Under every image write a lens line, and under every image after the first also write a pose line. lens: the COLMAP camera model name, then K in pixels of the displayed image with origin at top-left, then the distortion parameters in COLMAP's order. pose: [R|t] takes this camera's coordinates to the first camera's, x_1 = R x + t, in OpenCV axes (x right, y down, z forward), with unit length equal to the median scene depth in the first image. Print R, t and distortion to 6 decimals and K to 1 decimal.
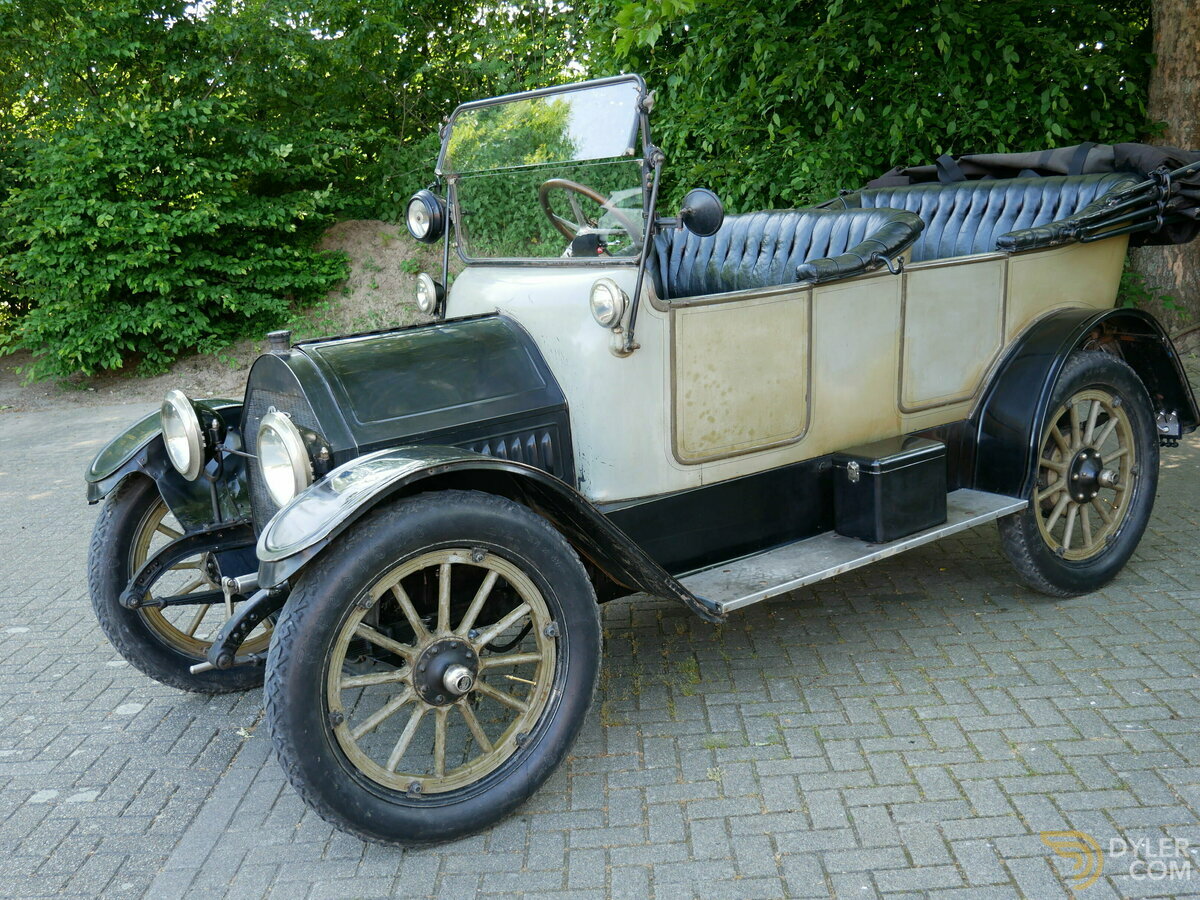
lens RADIAL K [[1371.5, 0, 601.6], [0, 1371.5, 458.5], [0, 0, 1]] dist [0.023306, 0.000000]
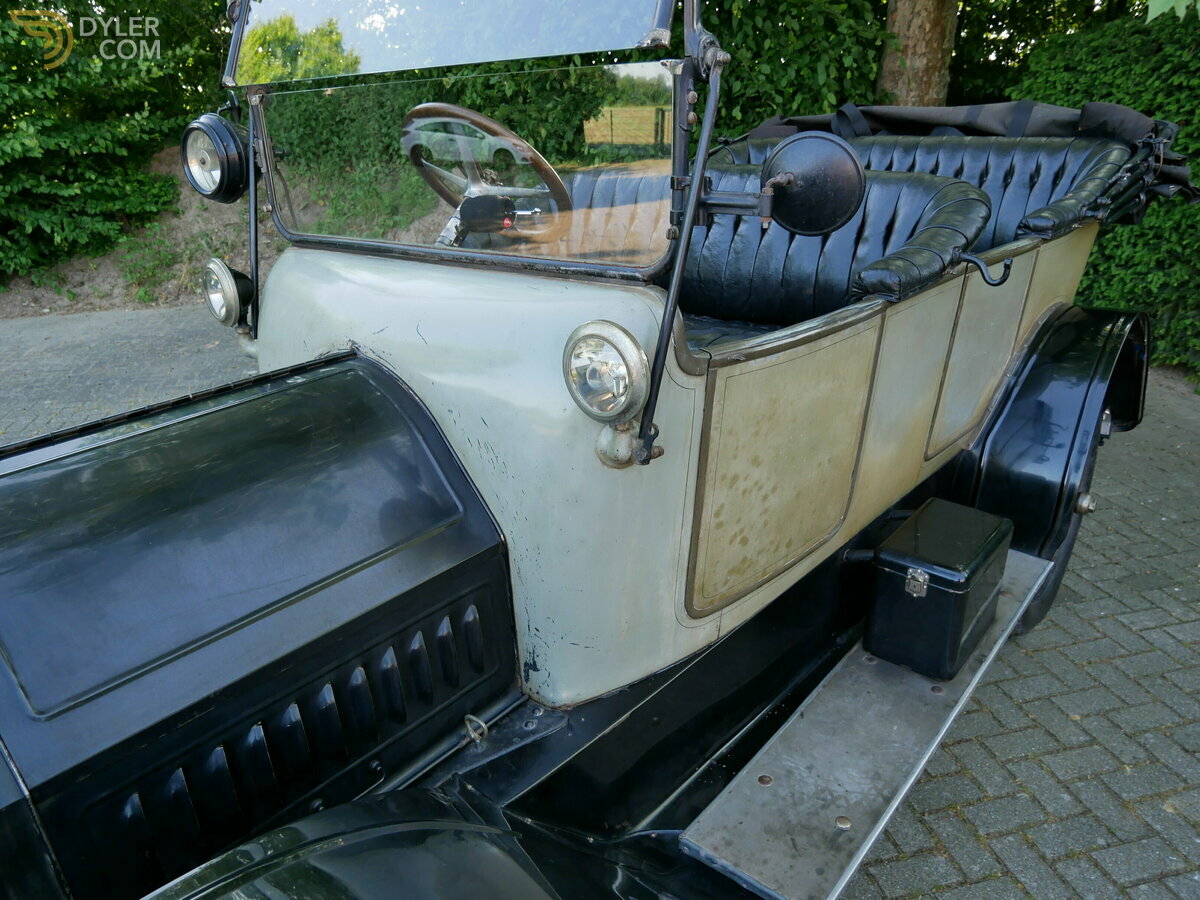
lens RADIAL K [[862.0, 0, 605.7], [0, 862.0, 460.7], [0, 0, 1]] dist [-0.041913, 0.010856]
pose [[0.970255, -0.044411, 0.237975, -0.053704], [0.002539, 0.984841, 0.173440, -0.105836], [-0.242070, -0.167677, 0.955660, 0.556613]]
